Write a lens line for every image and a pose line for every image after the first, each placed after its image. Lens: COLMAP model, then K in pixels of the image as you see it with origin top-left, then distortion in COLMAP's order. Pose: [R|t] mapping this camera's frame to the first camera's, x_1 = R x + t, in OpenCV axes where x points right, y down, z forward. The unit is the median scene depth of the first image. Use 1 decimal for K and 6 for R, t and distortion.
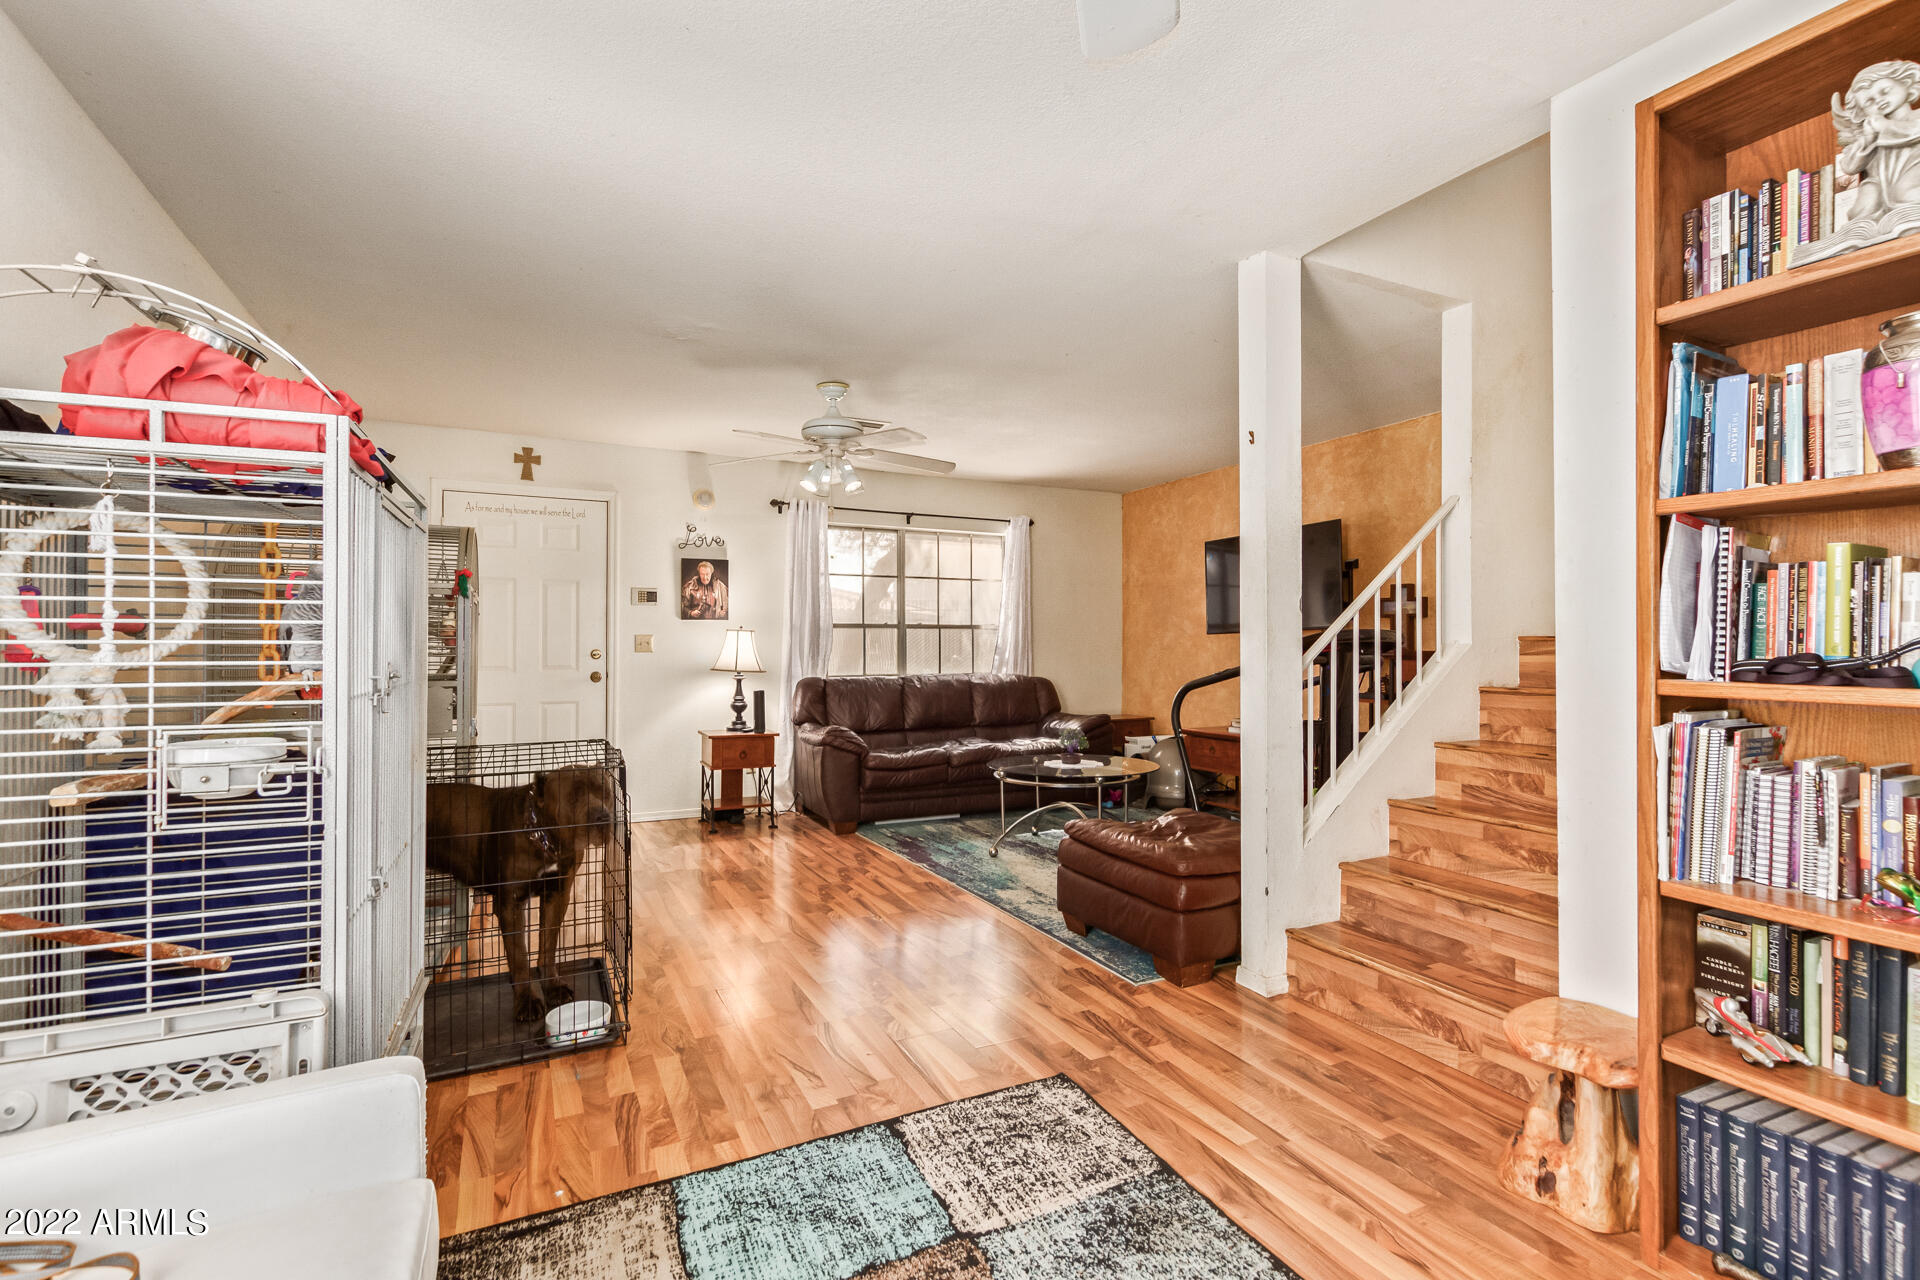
lens RADIAL K [[883.1, 0, 952.1], [0, 883.1, 645.6], [0, 0, 1]] dist [0.003306, -0.001450]
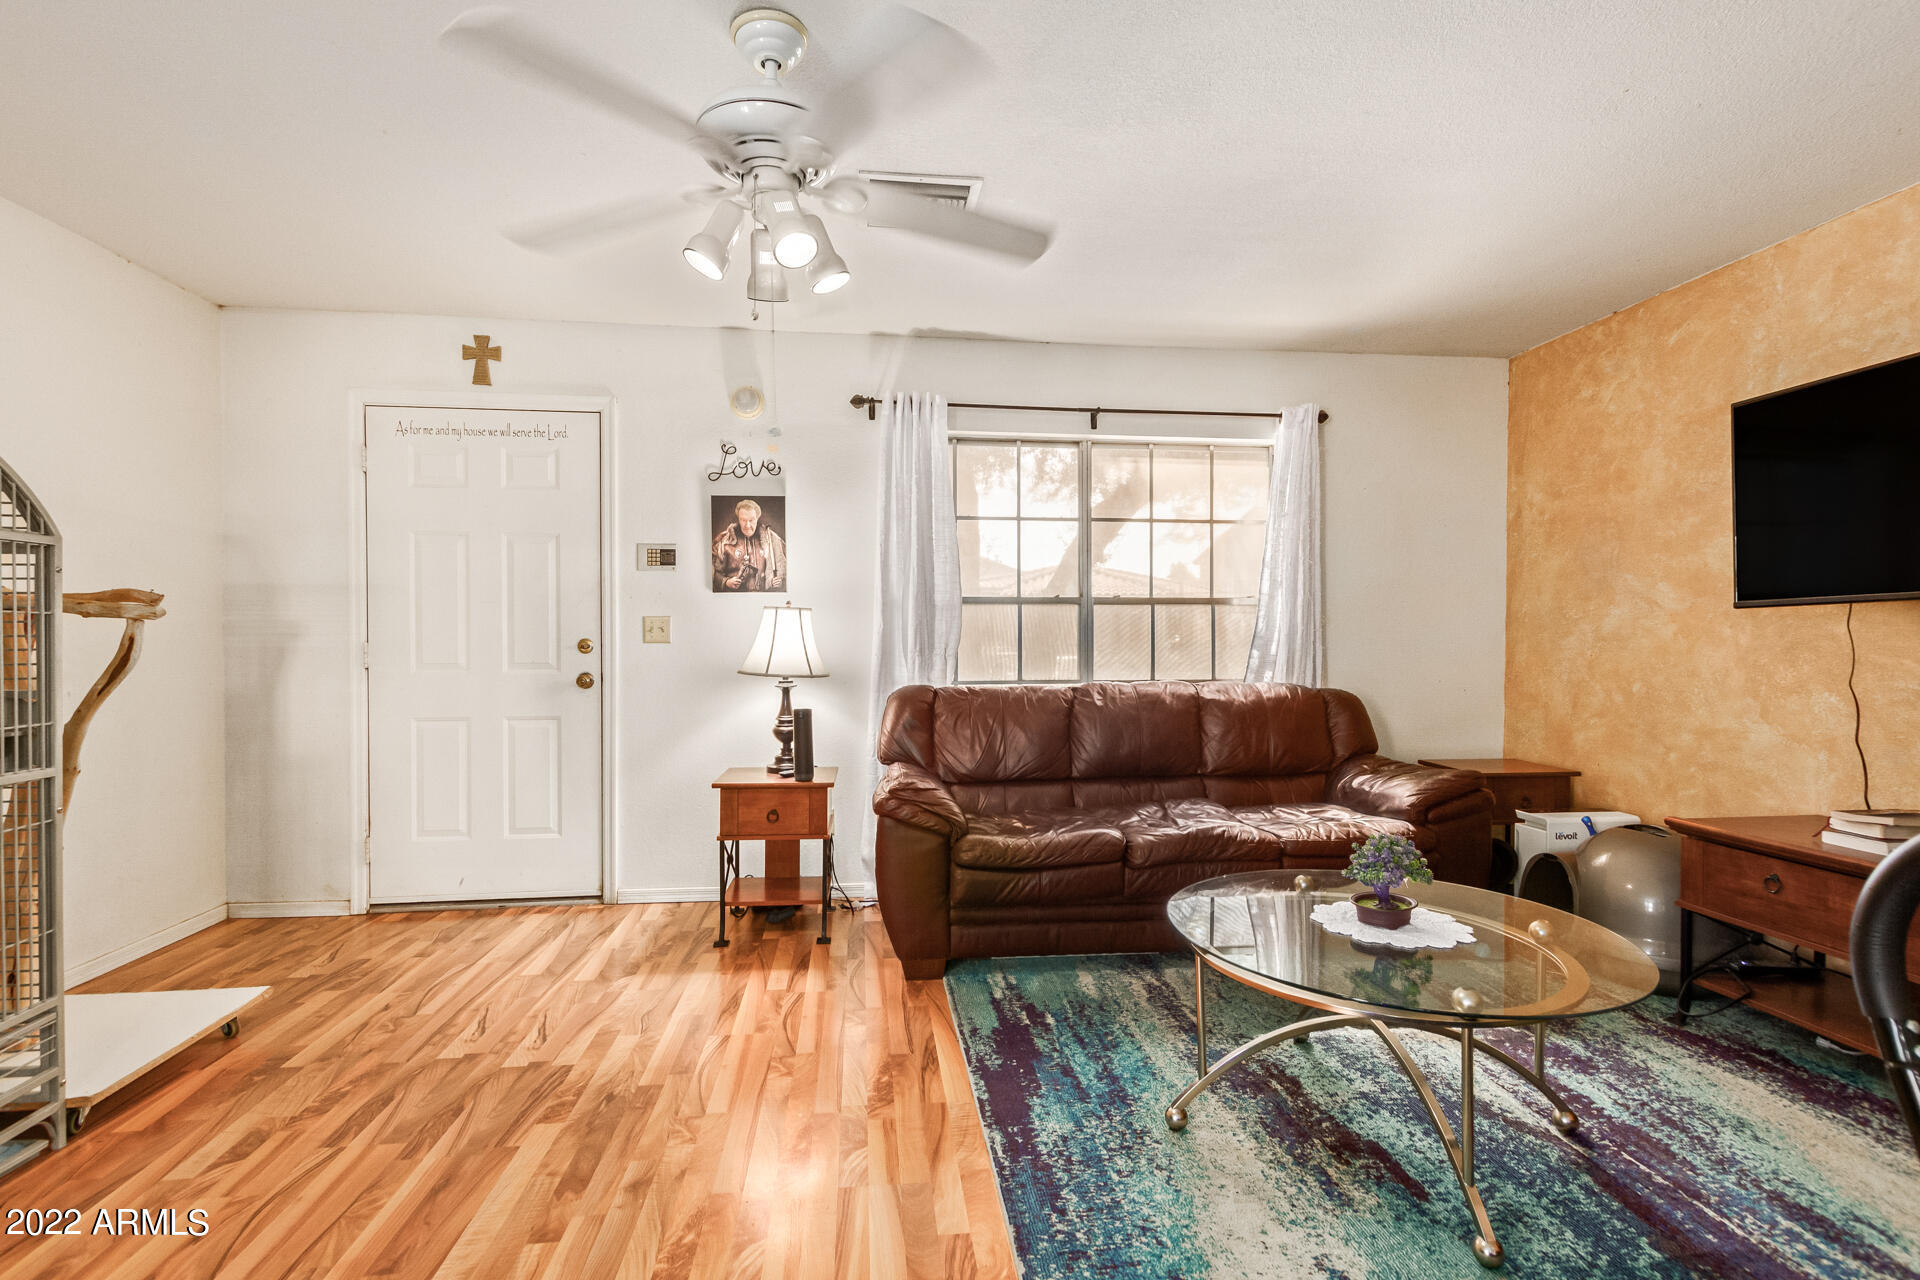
lens RADIAL K [[883.1, 0, 932.9], [0, 883.1, 646.1], [0, 0, 1]] dist [0.003306, -0.001450]
pose [[0.933618, 0.005538, -0.358227, 0.070974], [-0.000500, 0.999900, 0.014157, 0.000476], [0.358269, -0.013038, 0.933527, 0.451128]]
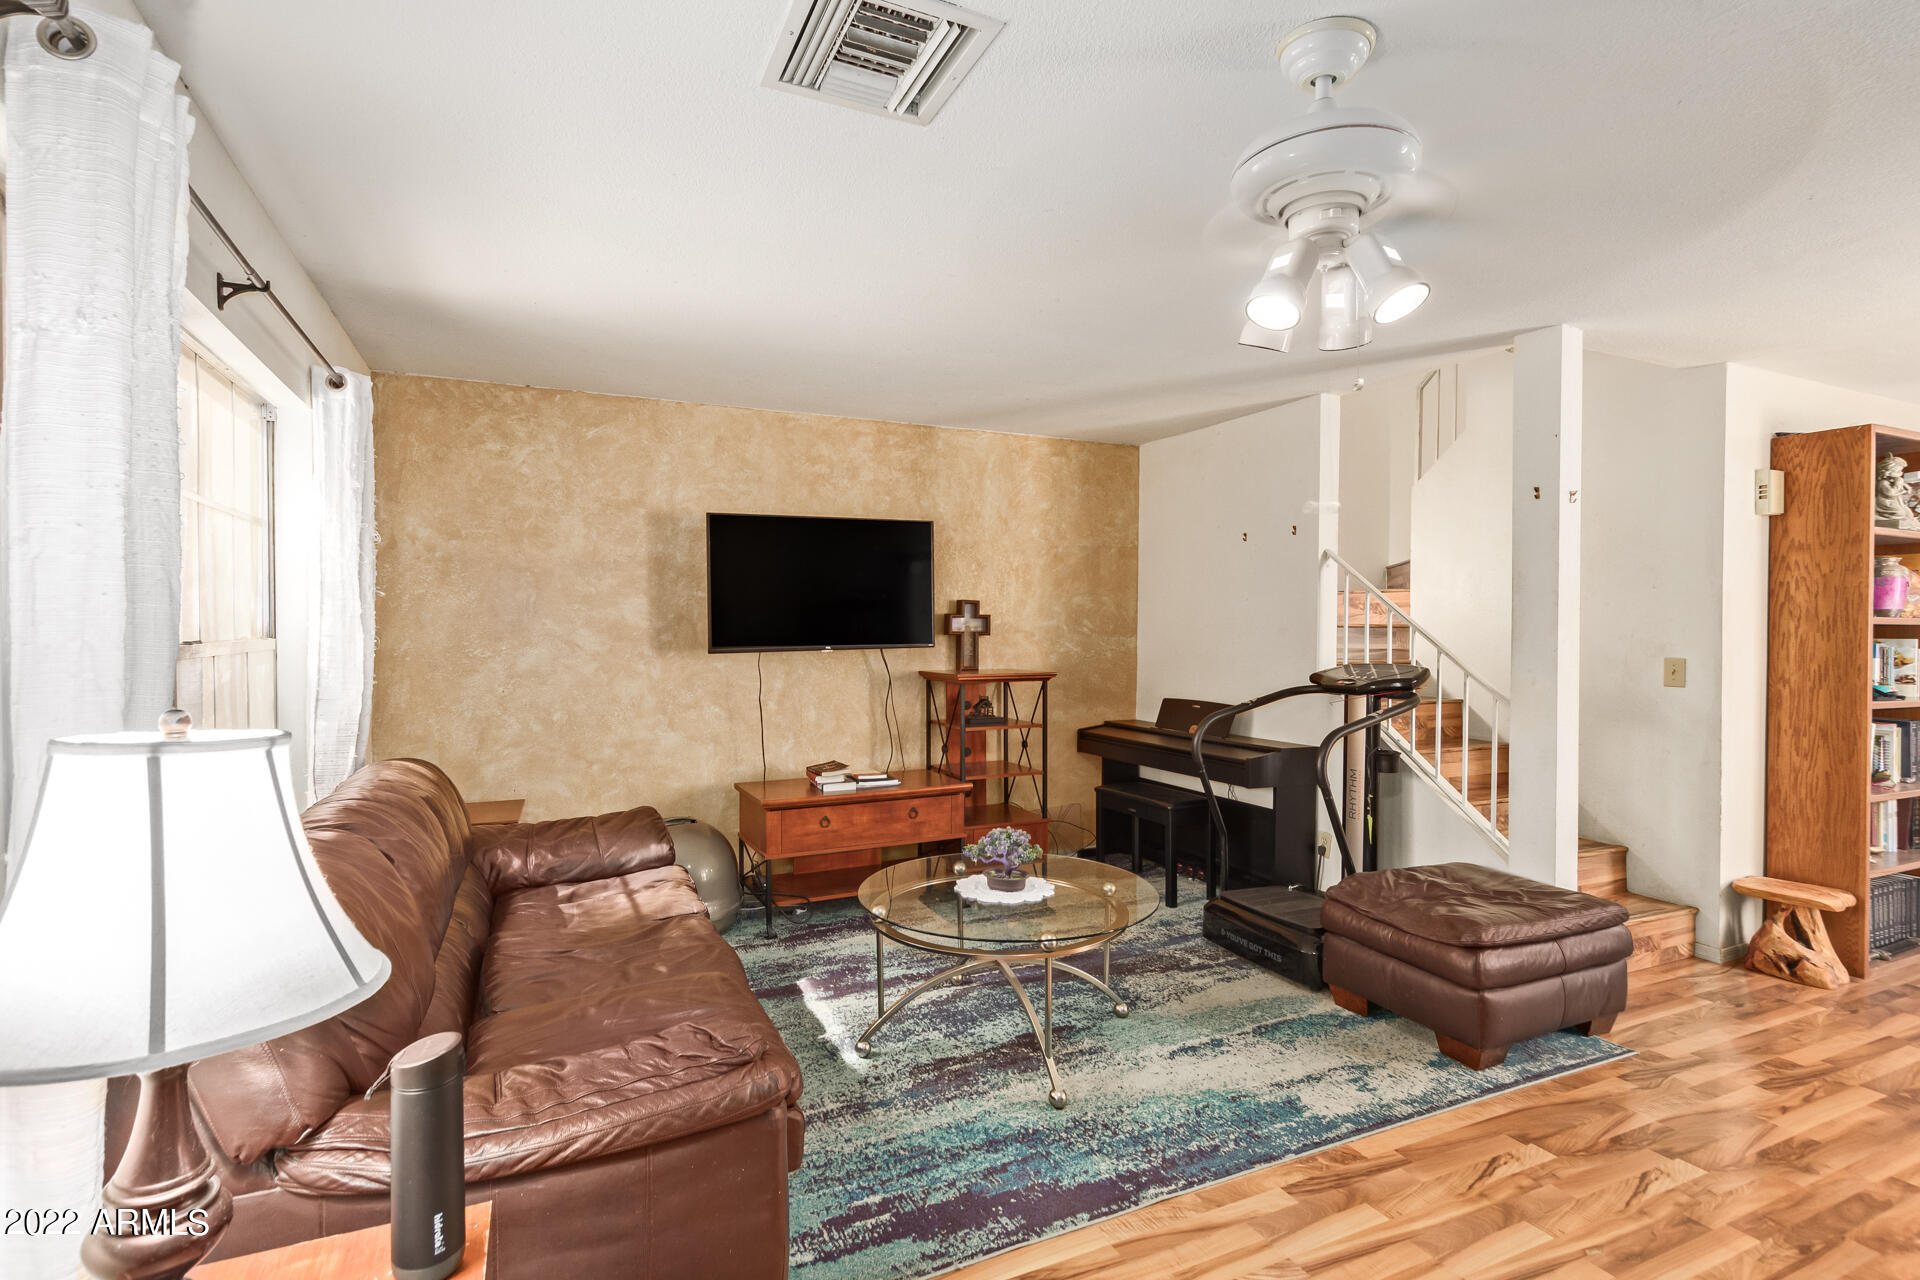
lens RADIAL K [[883.1, 0, 943.7], [0, 883.1, 633.8], [0, 0, 1]] dist [0.003306, -0.001450]
pose [[0.046036, -0.010588, 0.998884, -0.379142], [-0.002295, 0.999940, 0.010705, -0.036662], [-0.998937, -0.002785, 0.046009, 0.835363]]
